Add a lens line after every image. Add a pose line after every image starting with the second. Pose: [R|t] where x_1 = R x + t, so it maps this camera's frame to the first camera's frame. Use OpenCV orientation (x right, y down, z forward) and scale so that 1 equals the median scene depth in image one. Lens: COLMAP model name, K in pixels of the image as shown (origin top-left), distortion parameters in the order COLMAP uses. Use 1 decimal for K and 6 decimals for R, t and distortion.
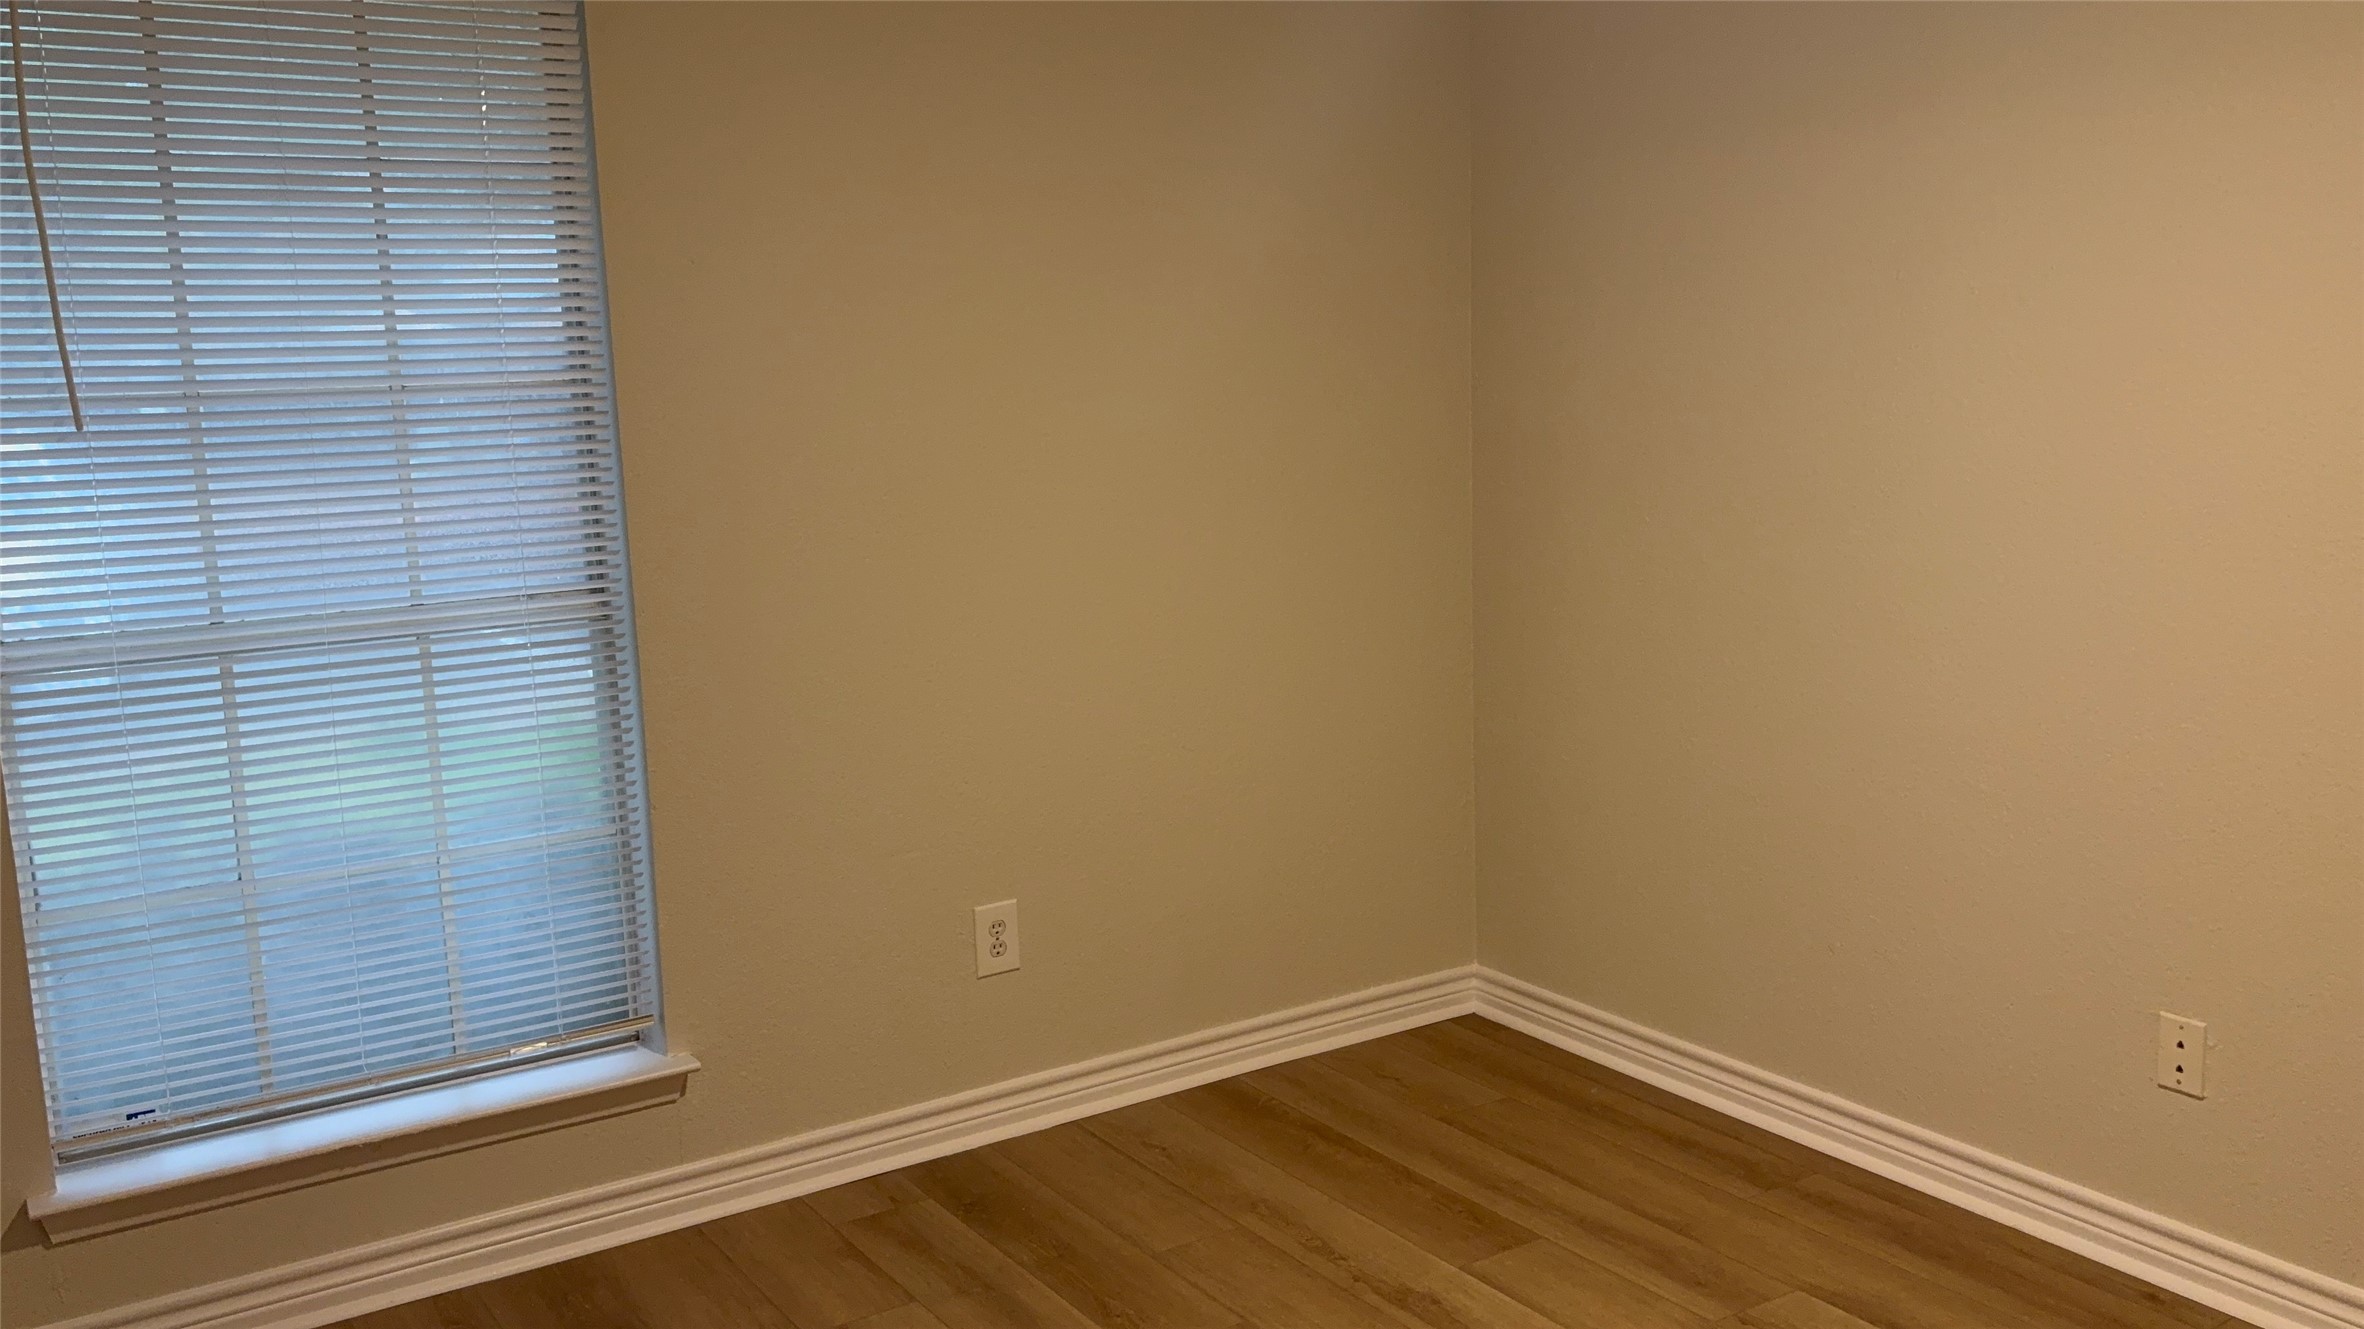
lens RADIAL K [[2029.7, 0, 1182.0], [0, 2029.7, 664.5], [0, 0, 1]] dist [-0.006545, -0.002623]
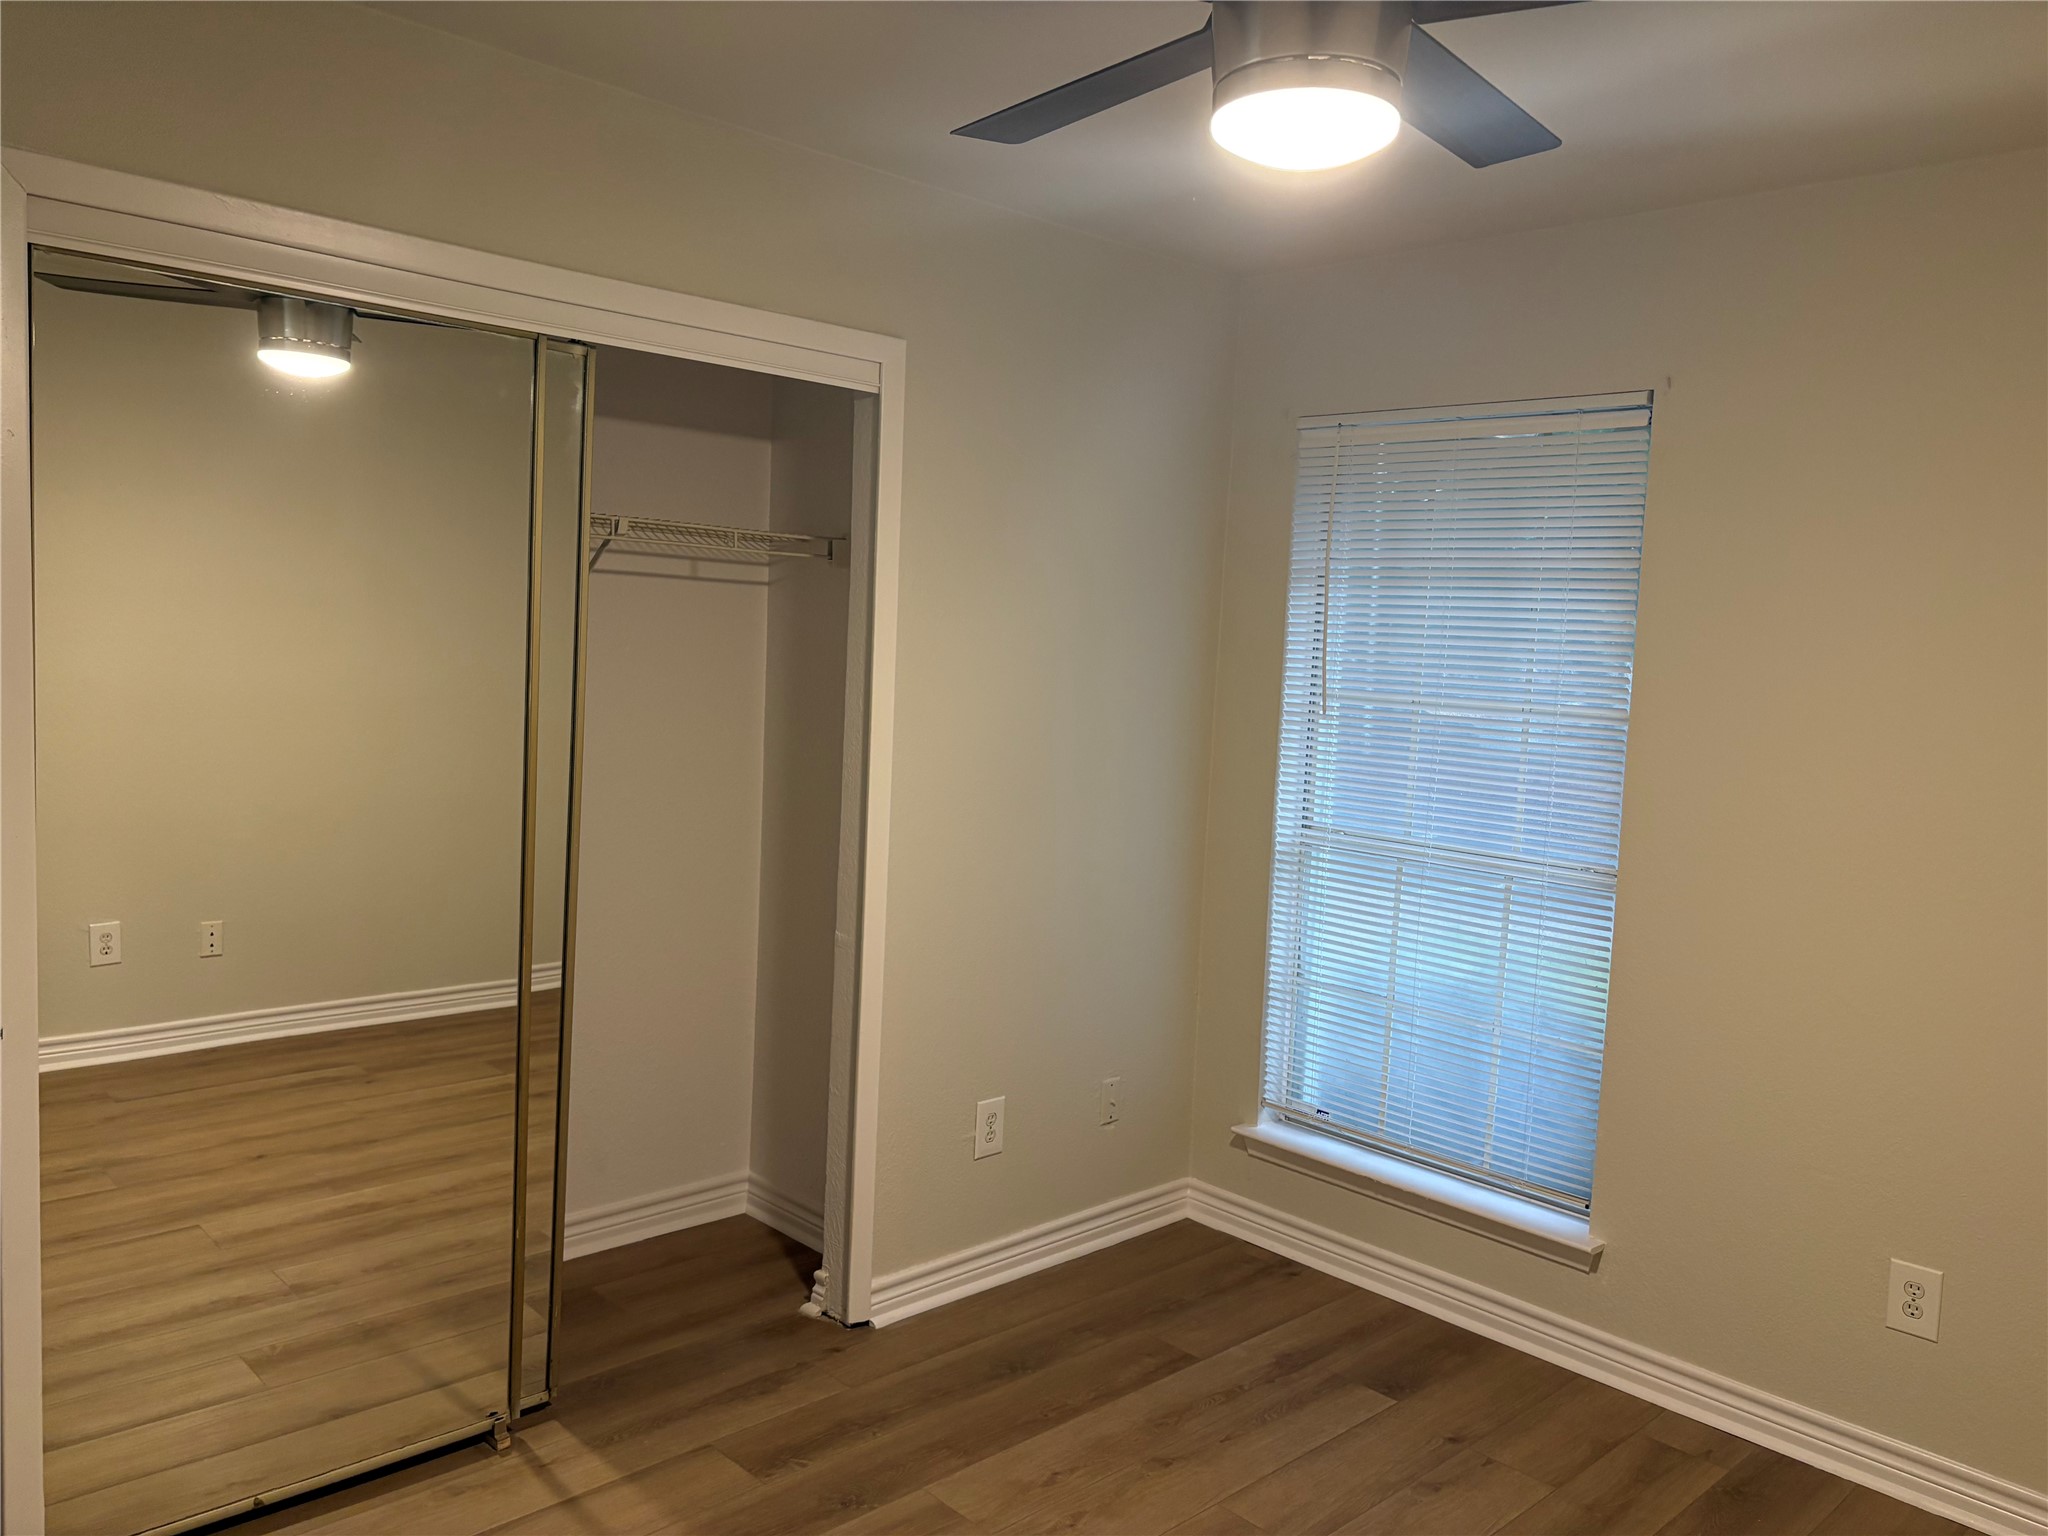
lens RADIAL K [[1540.2, 0, 1010.3], [0, 1540.2, 784.8], [0, 0, 1]] dist [0.042372, -0.046071]
pose [[0.173915, 0.121212, -0.977272, 0.659430], [-0.226430, 0.970728, 0.080105, -0.088315], [0.958375, 0.207352, 0.196270, 0.426504]]
